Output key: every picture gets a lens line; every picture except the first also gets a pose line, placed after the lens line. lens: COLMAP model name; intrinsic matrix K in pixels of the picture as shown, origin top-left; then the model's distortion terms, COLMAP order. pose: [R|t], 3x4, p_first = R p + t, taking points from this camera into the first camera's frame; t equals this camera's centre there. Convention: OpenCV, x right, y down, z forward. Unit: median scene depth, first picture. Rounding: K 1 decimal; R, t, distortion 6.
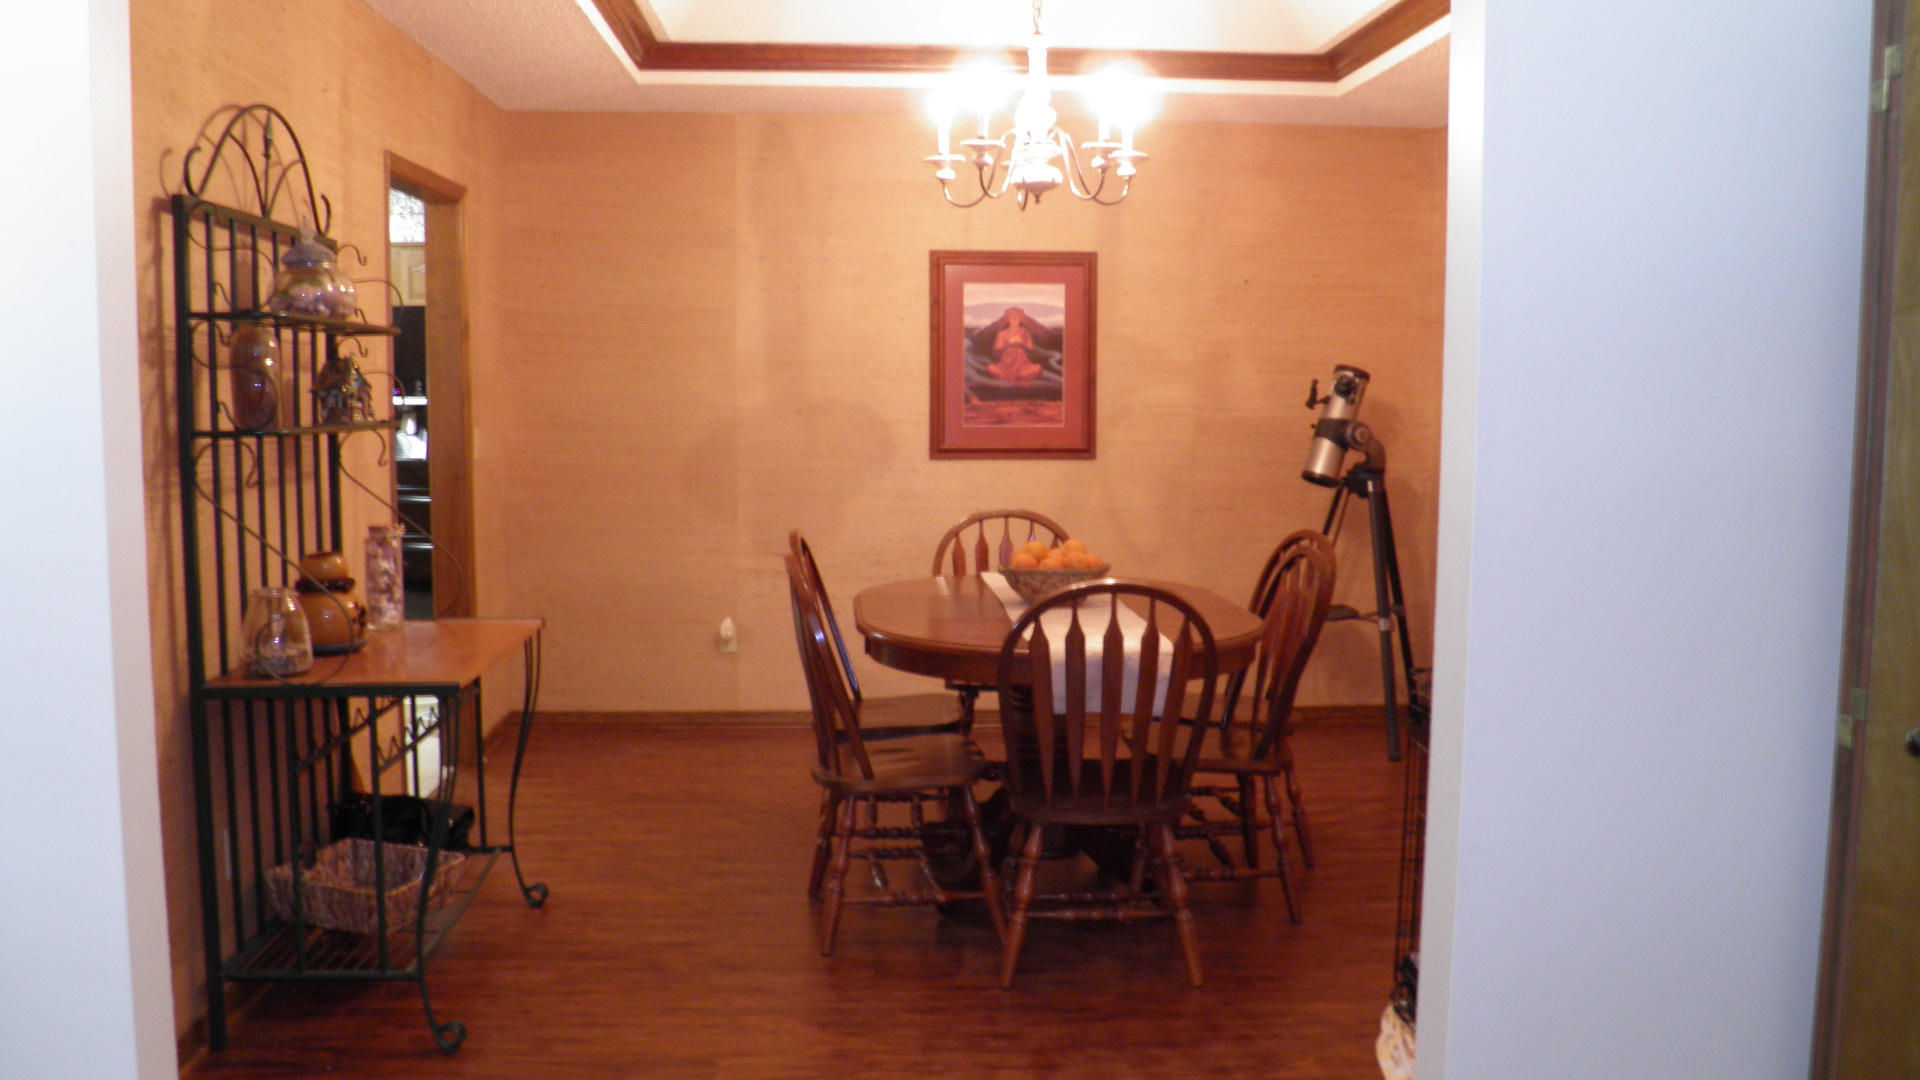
lens RADIAL K [[1603.9, 0, 951.5], [0, 1603.9, 544.3], [0, 0, 1]] dist [-0.141166, 0.088057]
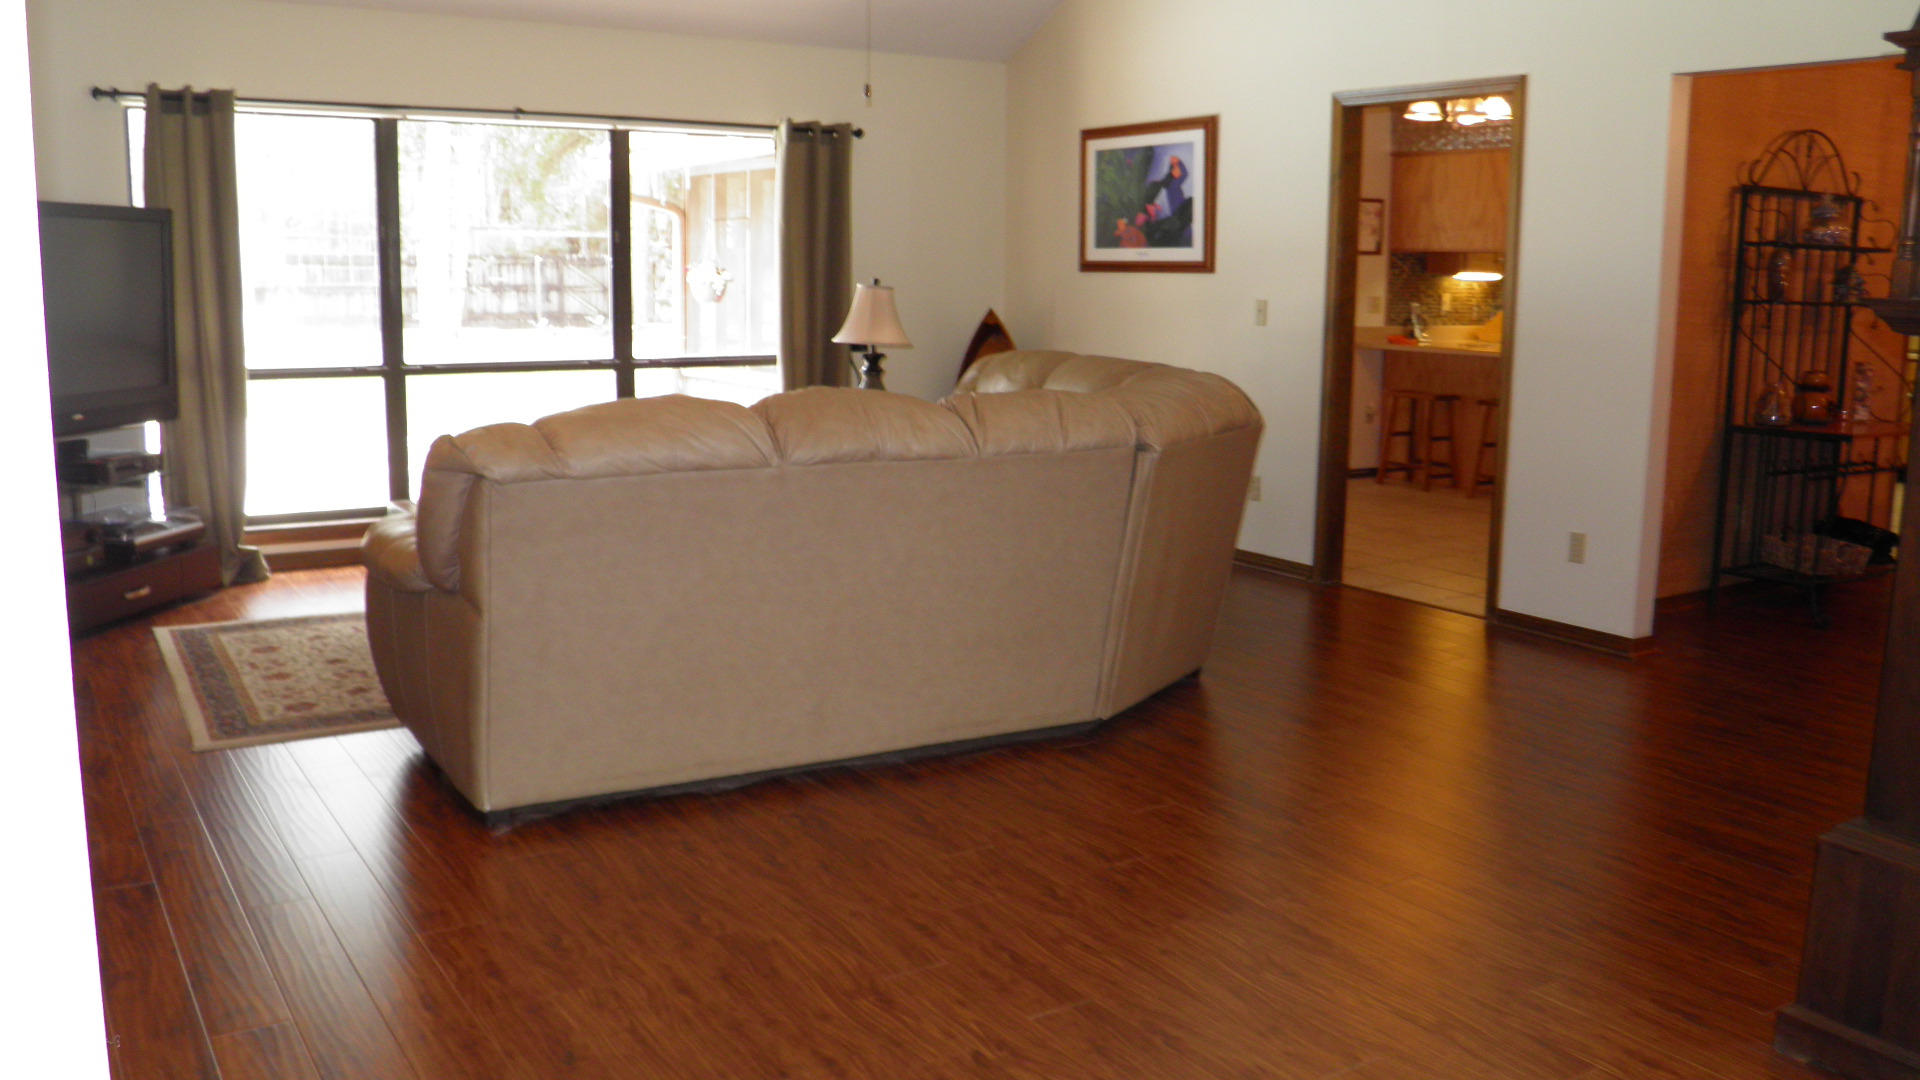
lens RADIAL K [[1603.9, 0, 951.5], [0, 1603.9, 544.3], [0, 0, 1]] dist [-0.141166, 0.088057]
pose [[0.498194, 0.145258, -0.854811, 0.761709], [-0.091093, 0.989180, 0.115001, 0.101763], [0.862267, 0.020574, 0.506036, -0.893224]]
